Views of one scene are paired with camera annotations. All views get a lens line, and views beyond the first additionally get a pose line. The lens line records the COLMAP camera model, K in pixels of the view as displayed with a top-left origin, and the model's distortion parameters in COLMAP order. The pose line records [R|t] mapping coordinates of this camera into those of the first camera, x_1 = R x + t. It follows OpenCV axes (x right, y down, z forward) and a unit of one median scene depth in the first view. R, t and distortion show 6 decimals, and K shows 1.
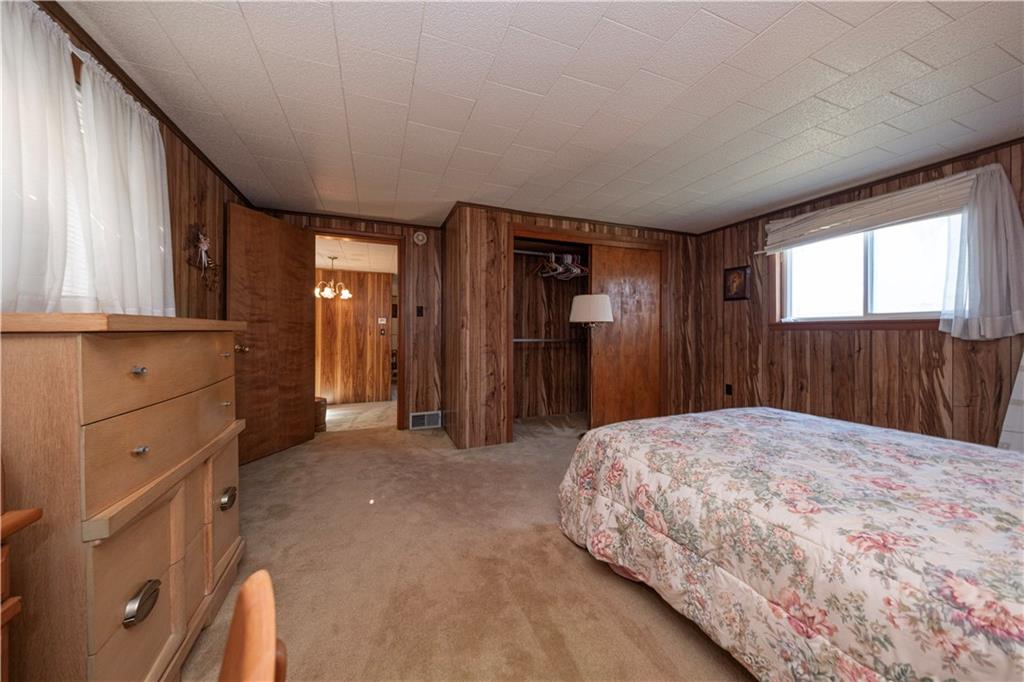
lens RADIAL K [[371.2, 0, 520.1], [0, 371.2, 335.2], [0, 0, 1]] dist [0.003220, -0.001339]
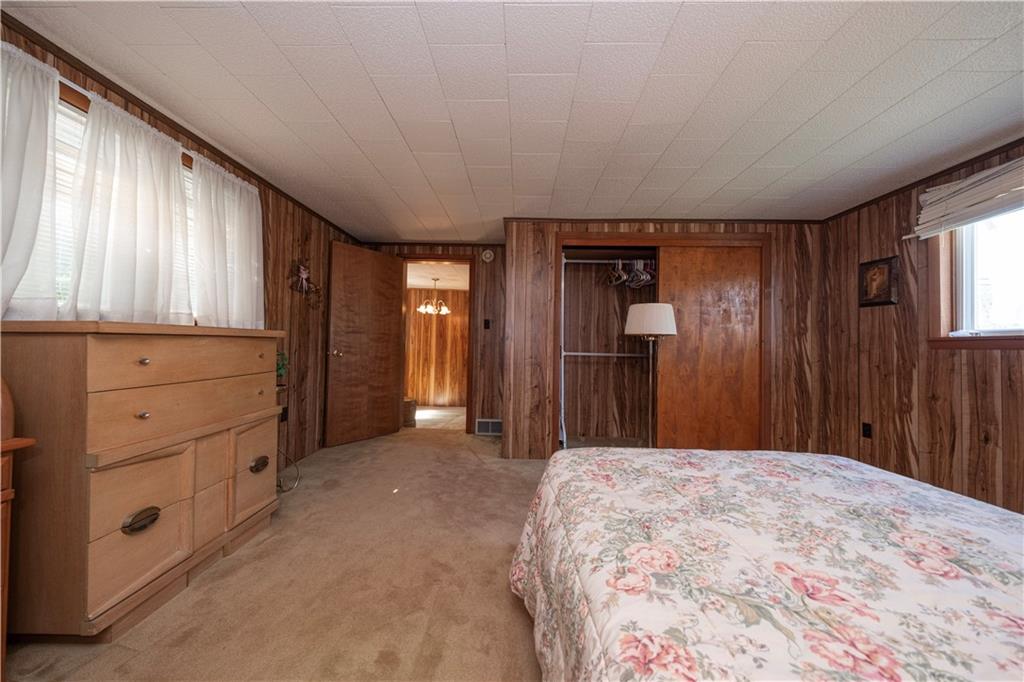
lens RADIAL K [[371.2, 0, 529.7], [0, 371.2, 343.0], [0, 0, 1]] dist [0.003220, -0.001339]
pose [[0.911412, 0.013792, -0.411265, 0.301903], [-0.022675, 0.999603, -0.016727, 0.005057], [0.410871, 0.024571, 0.911362, 0.086750]]
